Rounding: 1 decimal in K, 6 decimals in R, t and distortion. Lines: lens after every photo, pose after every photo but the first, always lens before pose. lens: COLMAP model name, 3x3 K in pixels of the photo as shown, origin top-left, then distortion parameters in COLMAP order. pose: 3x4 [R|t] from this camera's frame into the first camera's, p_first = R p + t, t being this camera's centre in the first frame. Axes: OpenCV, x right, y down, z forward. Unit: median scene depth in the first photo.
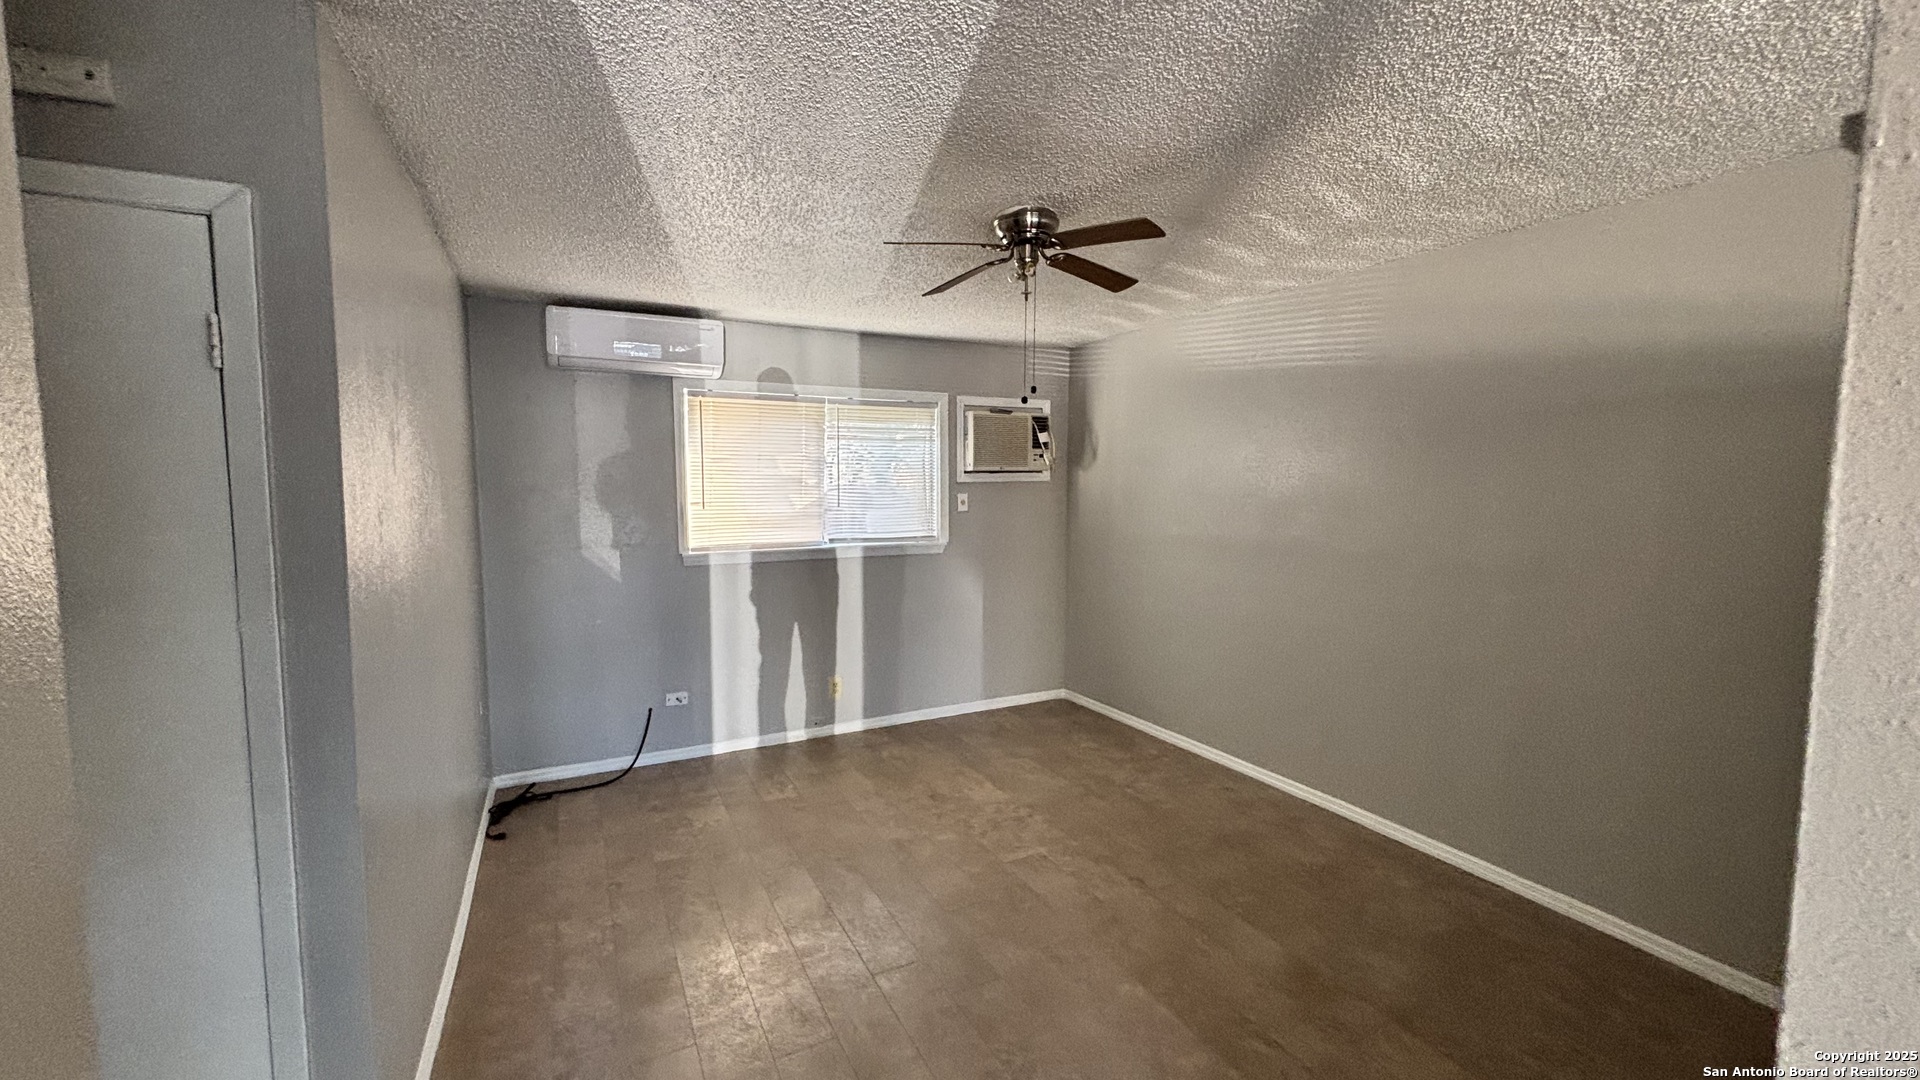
lens RADIAL K [[779.3, 0, 958.2], [0, 779.3, 543.0], [0, 0, 1]] dist [0.006527, -0.002783]
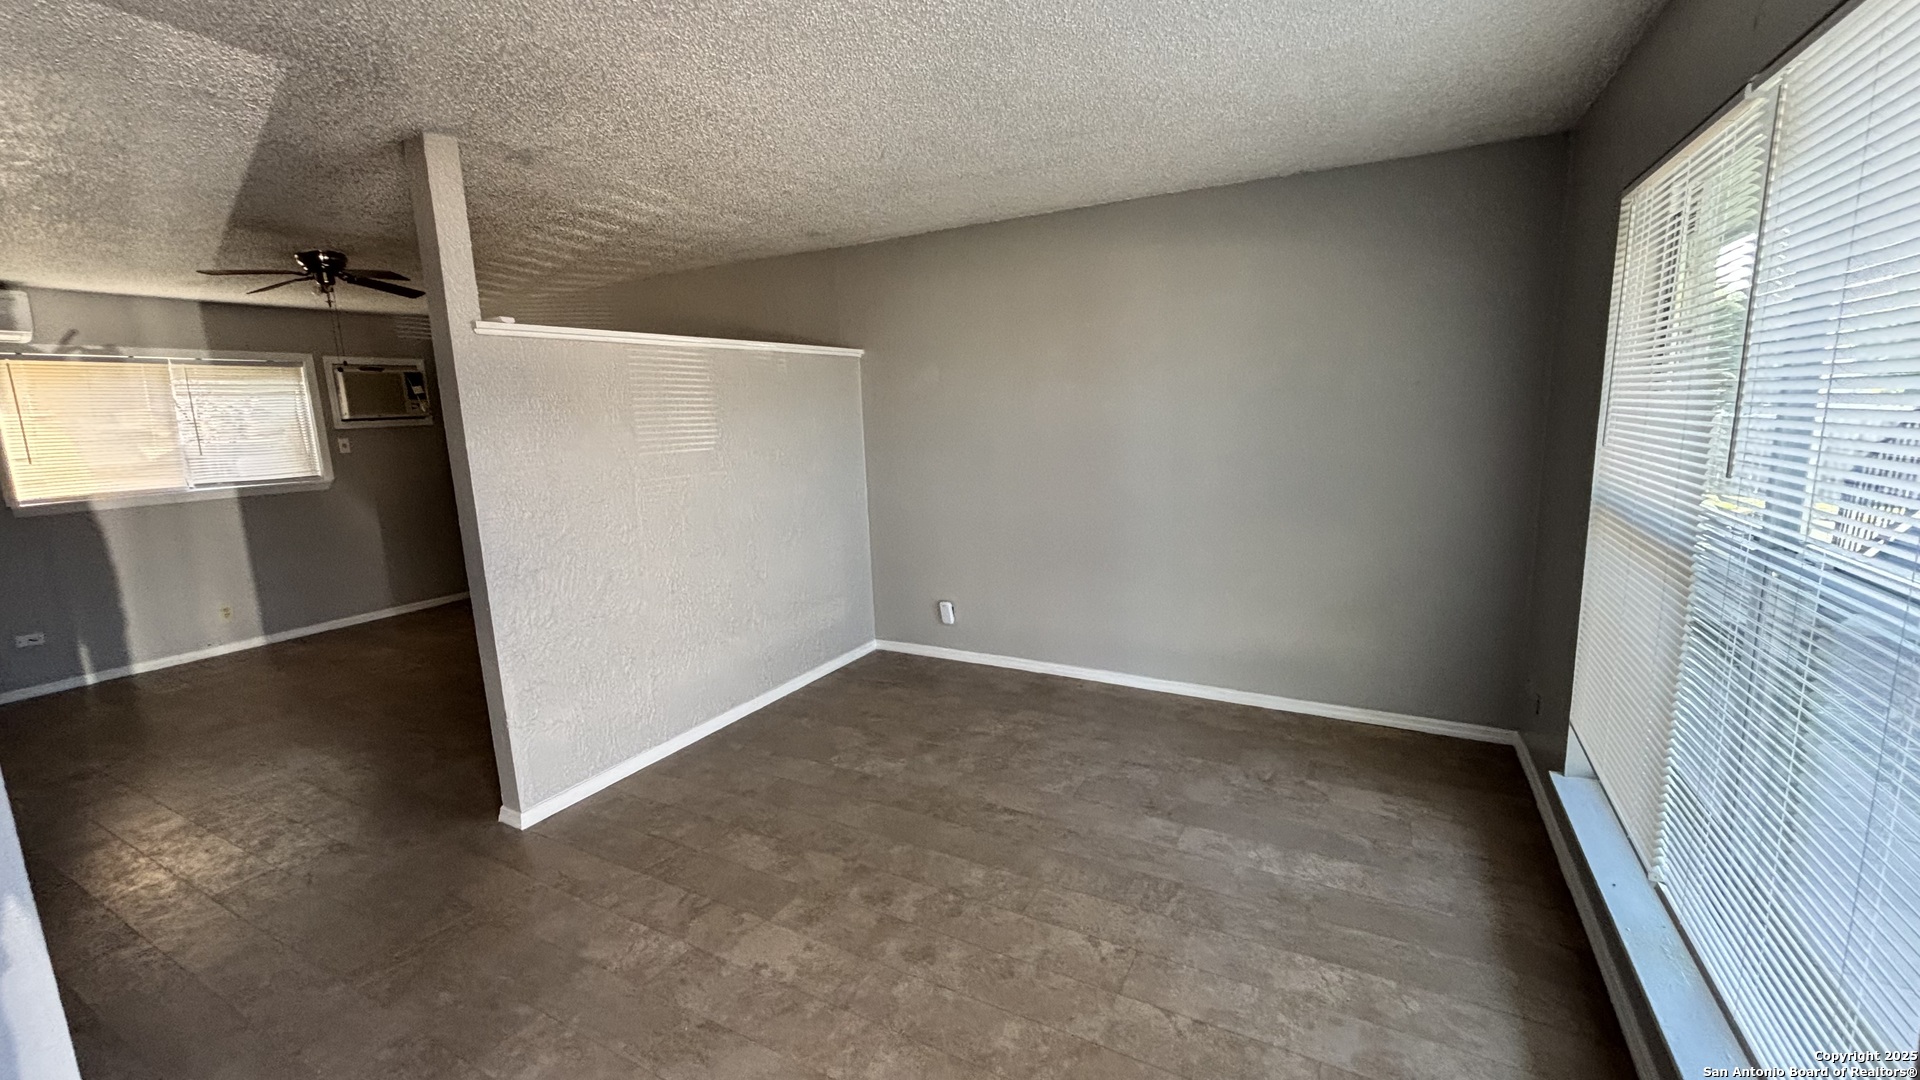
lens RADIAL K [[779.3, 0, 969.0], [0, 779.3, 537.0], [0, 0, 1]] dist [0.006527, -0.002783]
pose [[0.819504, -0.128001, 0.558595, 0.205630], [0.091553, 0.991460, 0.092875, 0.124602], [-0.565712, -0.024971, 0.824224, -1.066797]]
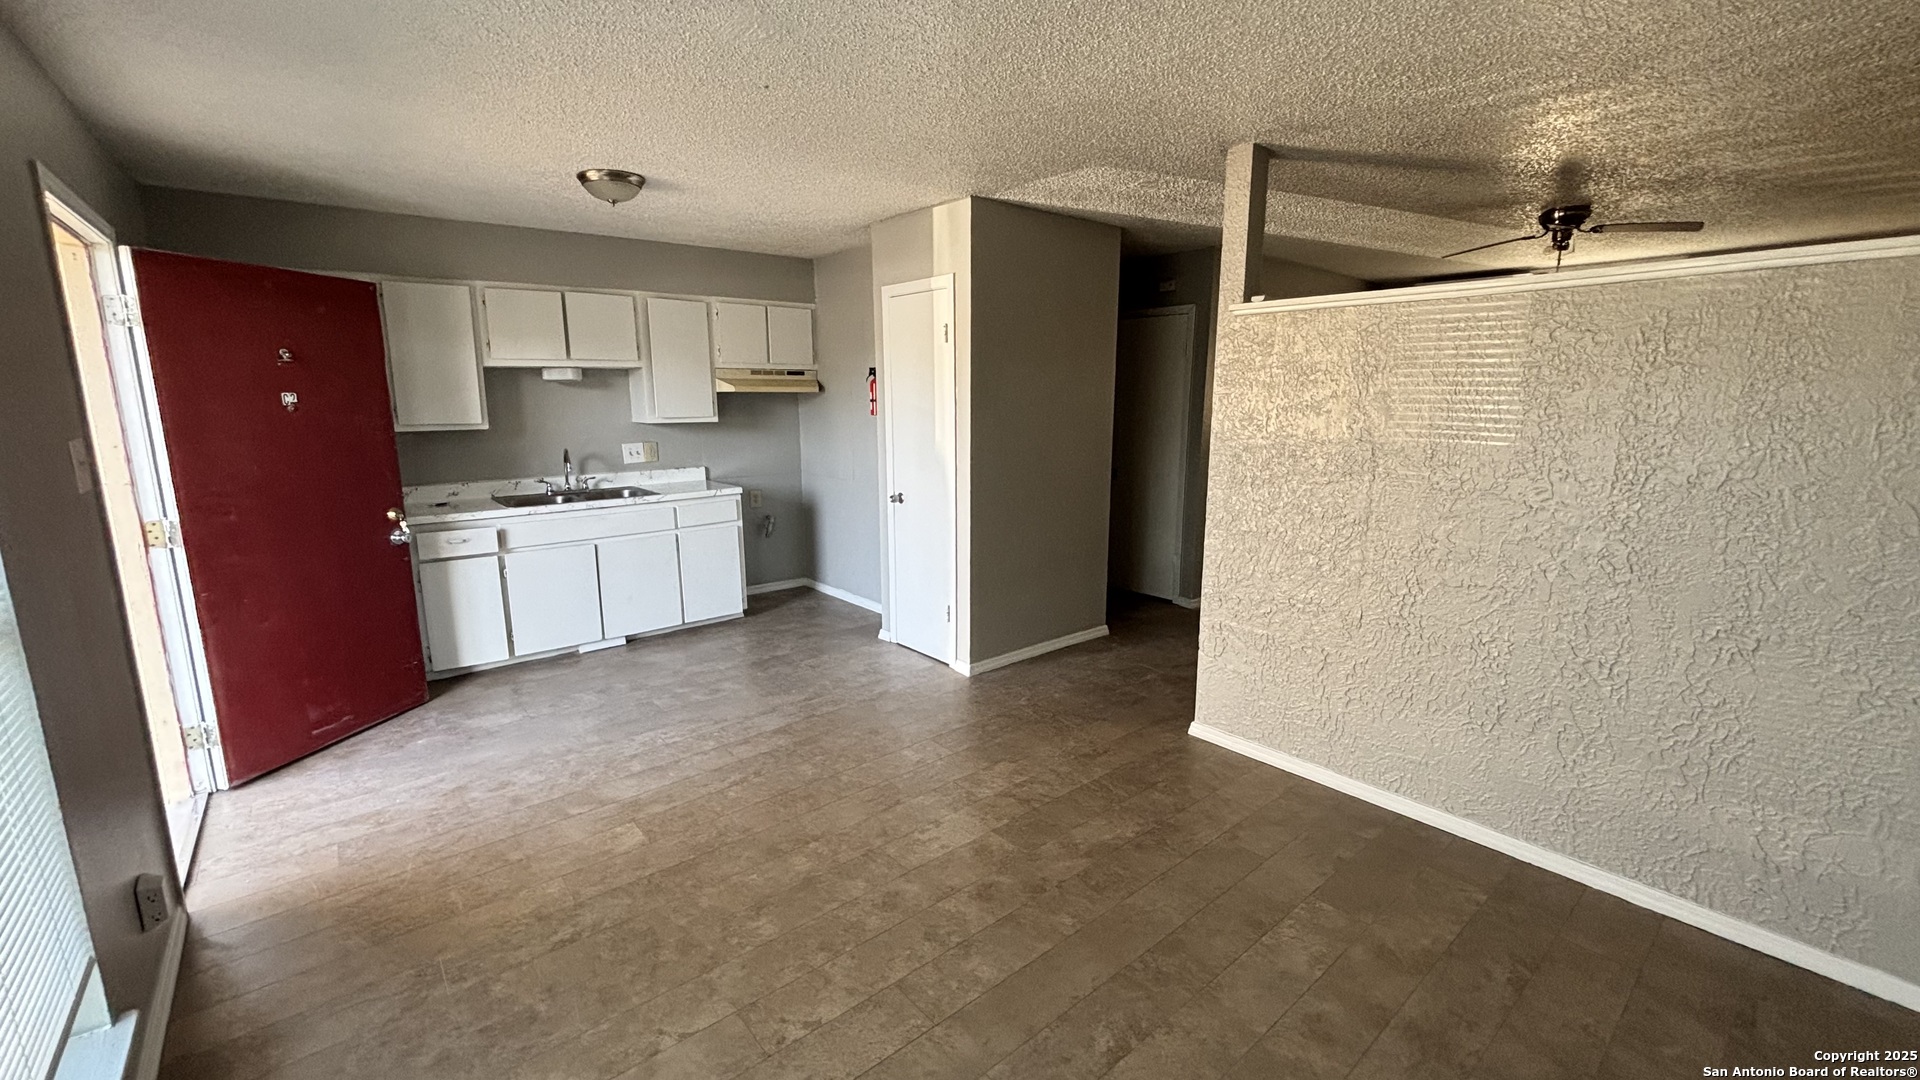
lens RADIAL K [[779.3, 0, 952.4], [0, 779.3, 539.6], [0, 0, 1]] dist [0.006527, -0.002783]
pose [[0.210803, 0.181095, -0.960608, 1.430478], [-0.083935, 0.982414, 0.166787, 0.066071], [0.973918, 0.045469, 0.222296, -0.488914]]
